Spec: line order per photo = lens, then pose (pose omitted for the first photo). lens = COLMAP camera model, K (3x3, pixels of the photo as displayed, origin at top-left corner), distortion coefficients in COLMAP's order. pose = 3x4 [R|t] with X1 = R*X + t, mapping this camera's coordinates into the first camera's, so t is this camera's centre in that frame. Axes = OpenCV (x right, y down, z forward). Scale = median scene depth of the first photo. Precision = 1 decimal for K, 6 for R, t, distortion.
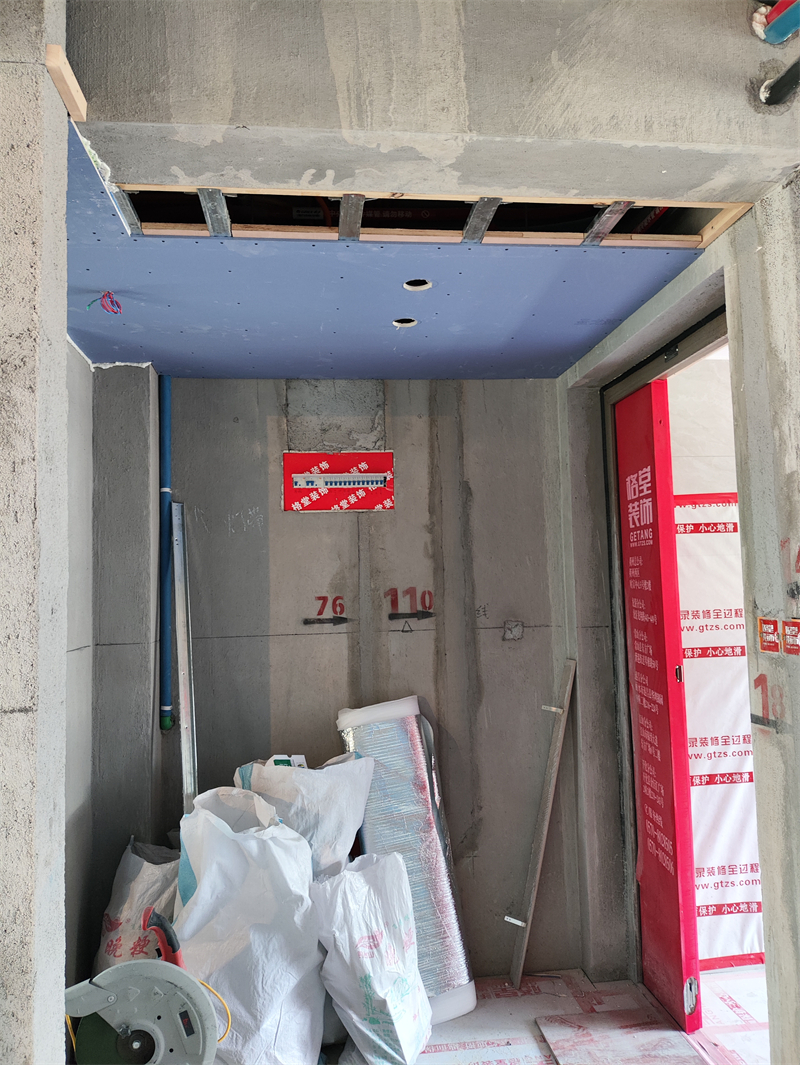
lens RADIAL K [[782.3, 0, 403.7], [0, 782.3, 531.4], [0, 0, 1]] dist [0.033688, -0.041610]
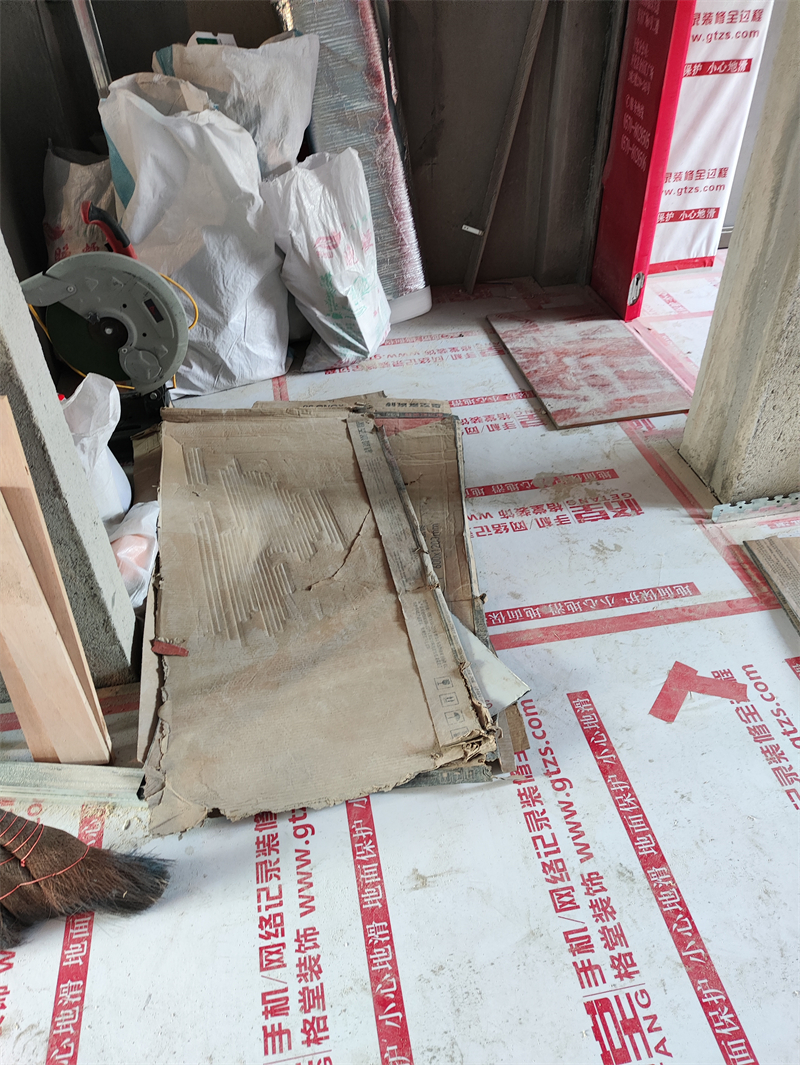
lens RADIAL K [[782.3, 0, 404.4], [0, 782.3, 526.9], [0, 0, 1]] dist [0.033688, -0.041610]
pose [[0.997729, -0.041990, 0.052669, -0.013371], [-0.005650, 0.726994, 0.686621, 0.098252], [-0.067121, -0.685359, 0.725106, 0.037539]]
